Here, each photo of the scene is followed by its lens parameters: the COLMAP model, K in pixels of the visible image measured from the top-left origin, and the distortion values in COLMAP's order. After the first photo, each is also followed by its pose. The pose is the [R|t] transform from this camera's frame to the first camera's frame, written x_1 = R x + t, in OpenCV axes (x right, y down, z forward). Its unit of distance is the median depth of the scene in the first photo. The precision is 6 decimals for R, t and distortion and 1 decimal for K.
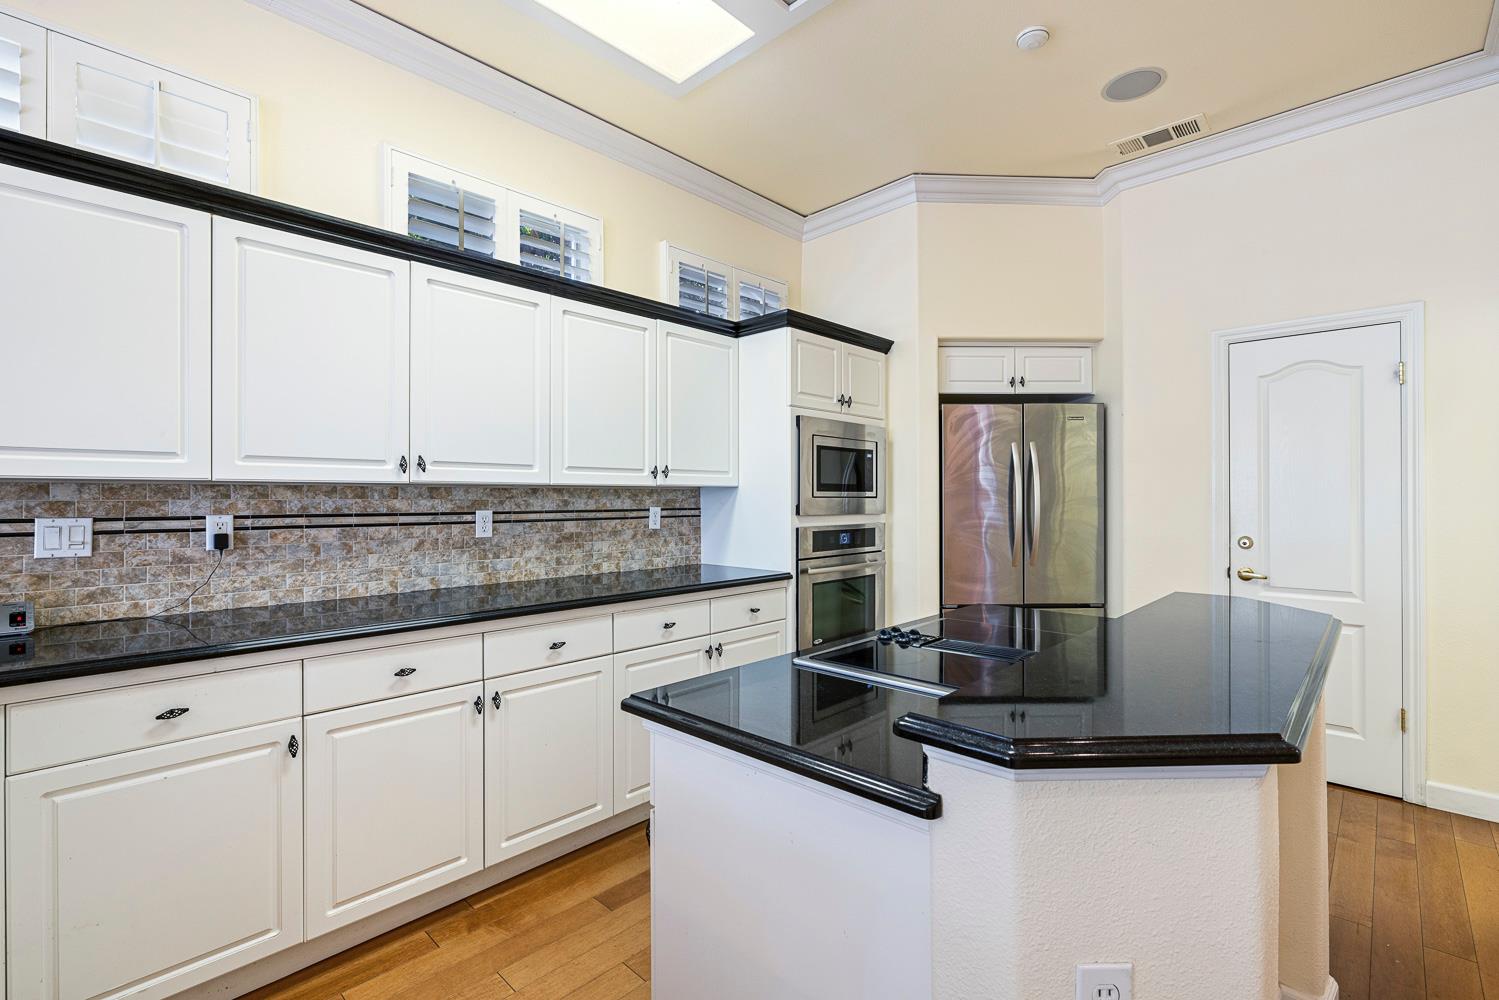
lens RADIAL K [[668.8, 0, 745.8], [0, 668.8, 498.4], [0, 0, 1]] dist [-0.005524, 0.000607]
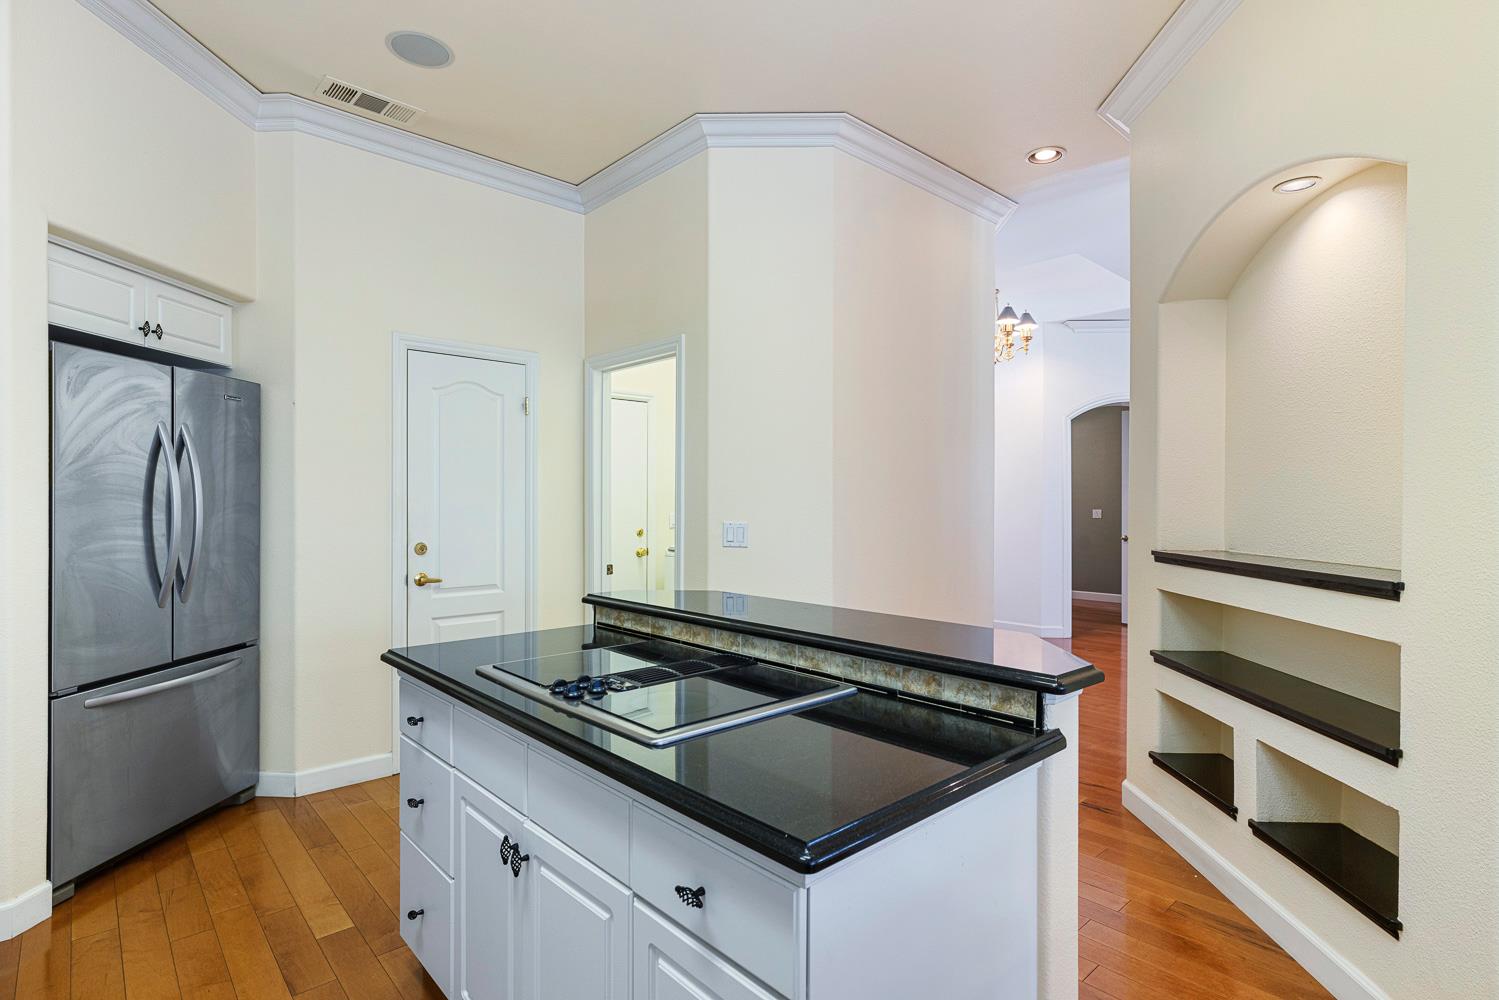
lens RADIAL K [[747.2, 0, 756.0], [0, 747.2, 503.2], [0, 0, 1]] dist [0.003014, 0.000245]
pose [[0.060921, -0.001071, 0.998142, -0.354449], [-0.001573, 0.999998, 0.001169, -0.005044], [-0.998141, -0.001641, 0.060920, 0.421298]]
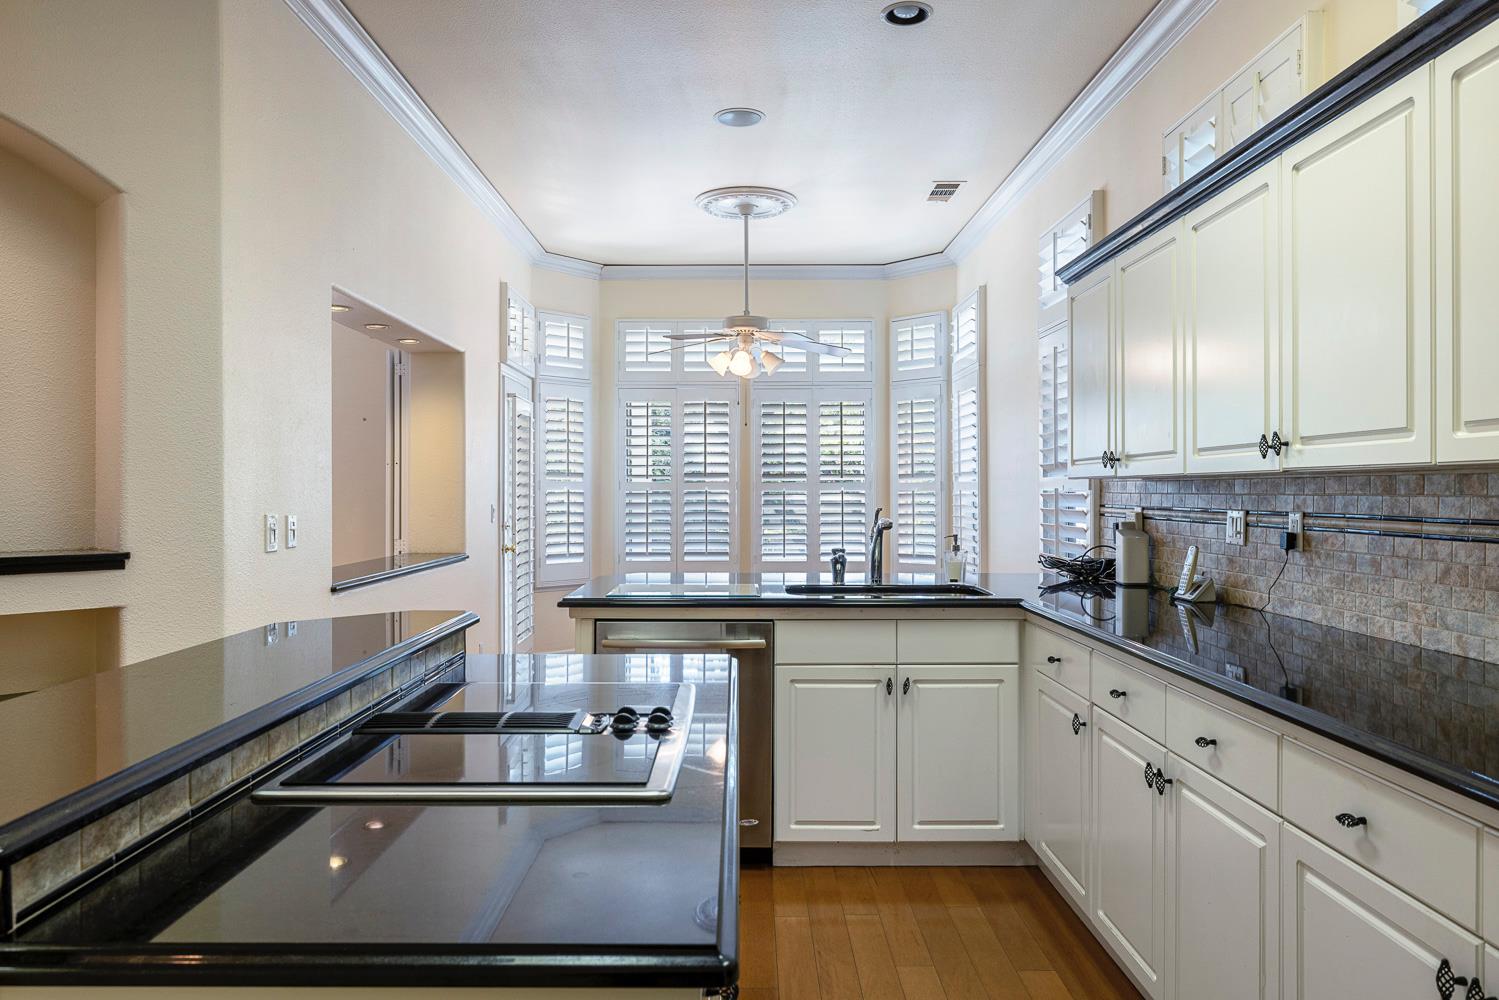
lens RADIAL K [[1022.1, 0, 750.3], [0, 1022.1, 496.1], [0, 0, 1]] dist [-0.000169, 0.000208]
pose [[-0.728726, 0.001213, -0.684804, 0.455184], [-0.003005, 0.999983, 0.004969, -0.000659], [0.684799, 0.005679, -0.728710, 0.995250]]
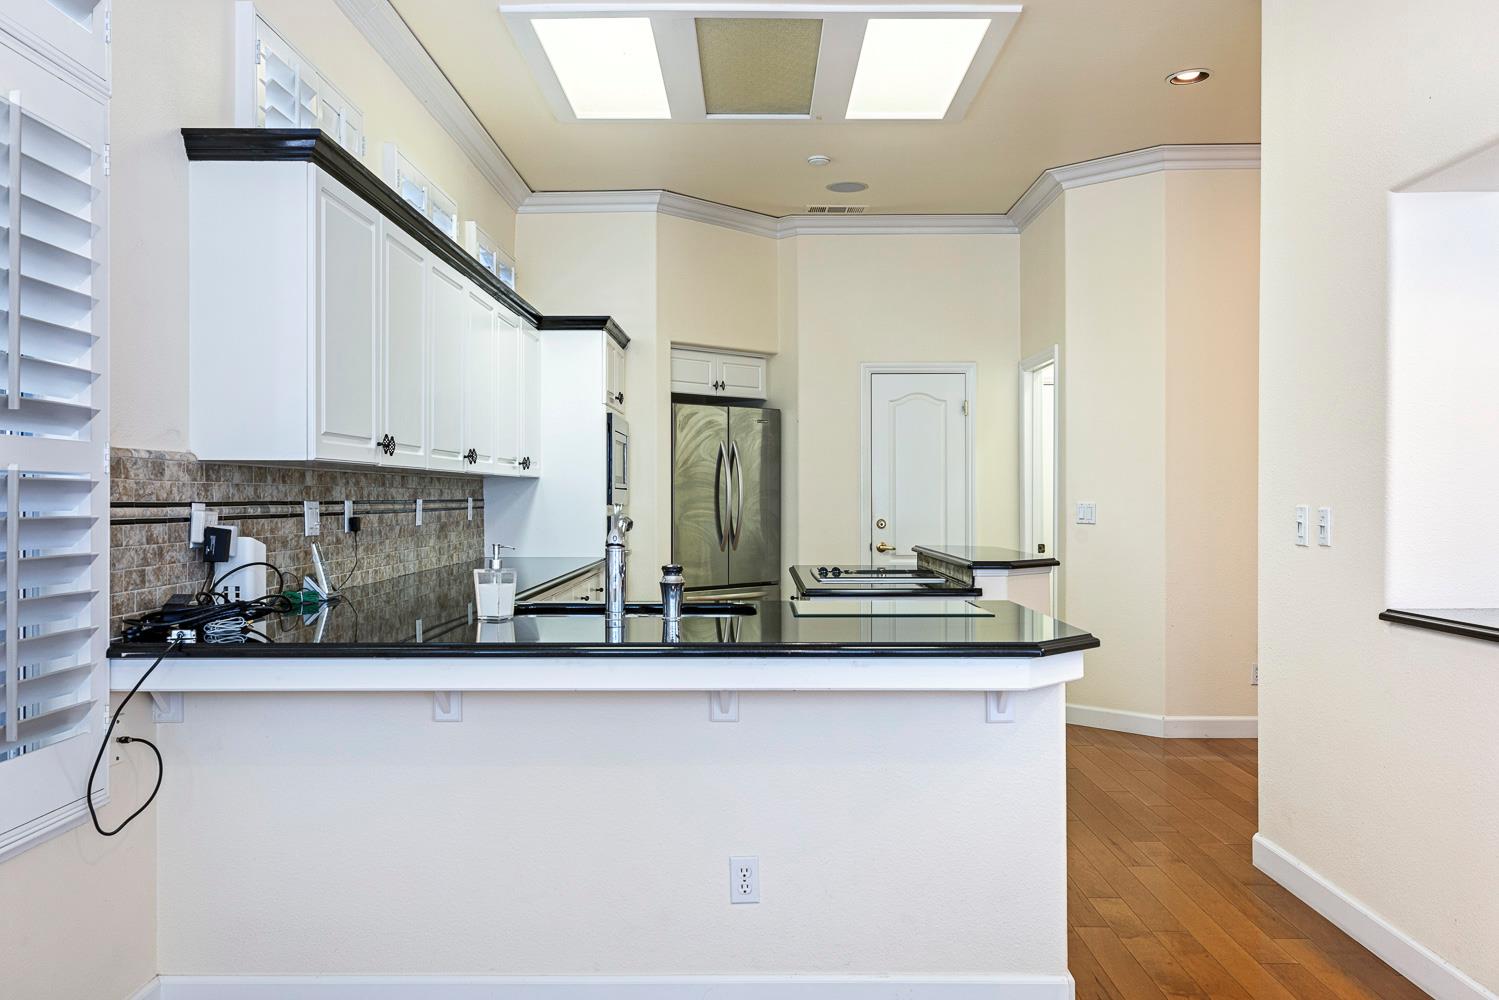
lens RADIAL K [[1217.2, 0, 751.0], [0, 1217.2, 497.8], [0, 0, 1]] dist [0.005797, 0.000499]
pose [[0.724651, -0.000047, 0.689116, -1.118223], [0.000988, 0.999999, -0.000971, 0.016086], [-0.689115, 0.001385, 0.724651, -0.586801]]
